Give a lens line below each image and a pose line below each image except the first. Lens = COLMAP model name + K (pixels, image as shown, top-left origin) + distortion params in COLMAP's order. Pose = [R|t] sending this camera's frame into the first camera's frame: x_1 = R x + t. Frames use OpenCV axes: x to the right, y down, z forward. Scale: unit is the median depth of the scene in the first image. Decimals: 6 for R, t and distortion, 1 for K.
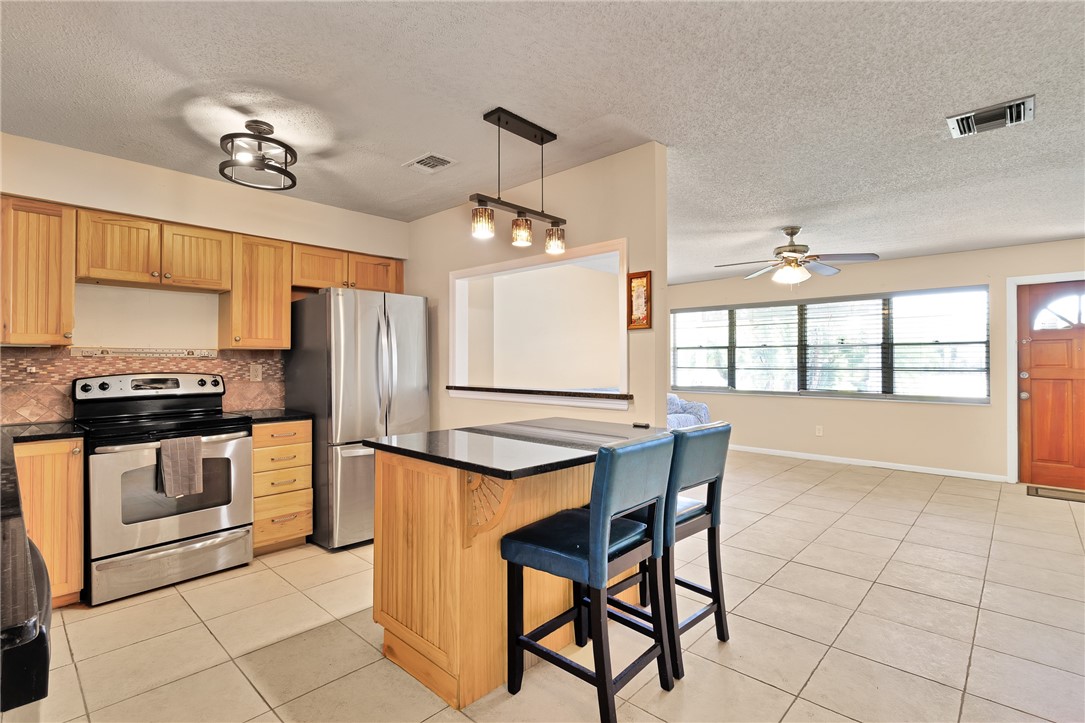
lens RADIAL K [[513.9, 0, 547.5], [0, 513.9, 357.2], [0, 0, 1]] dist [0.000948, 0.000128]
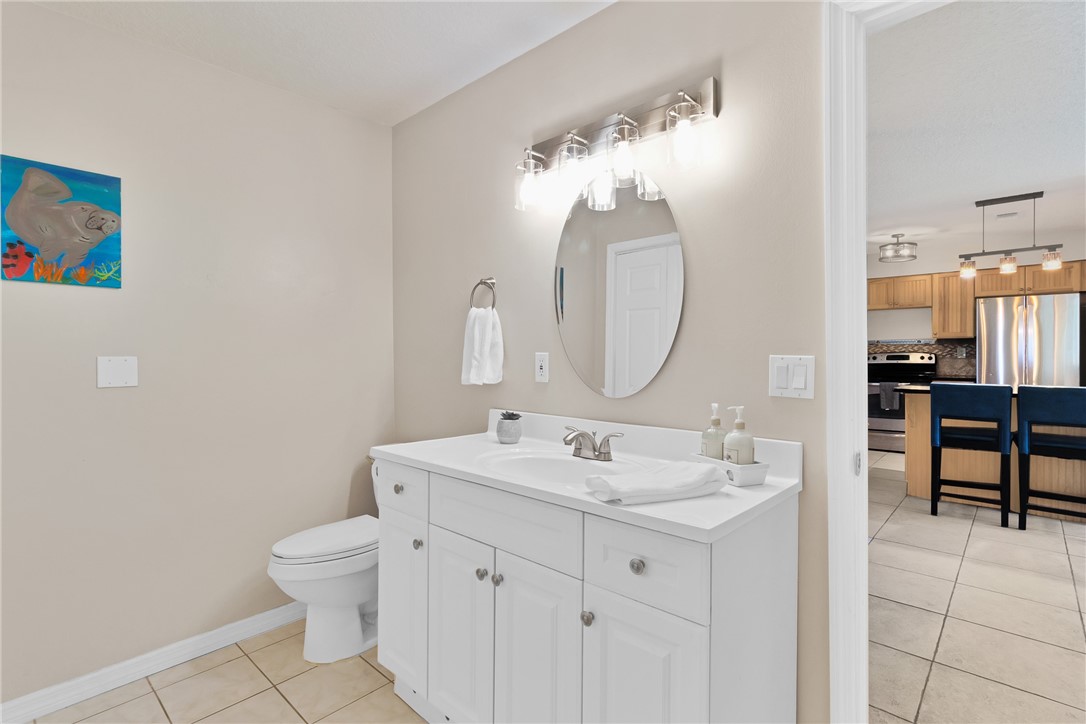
lens RADIAL K [[514.4, 0, 546.5], [0, 514.4, 353.5], [0, 0, 1]] dist [0.000948, 0.000128]
pose [[-0.015995, 0.011067, -0.999811, 1.199353], [0.020063, 0.999741, 0.010746, -0.012216], [0.999671, -0.019887, -0.016213, -0.312710]]
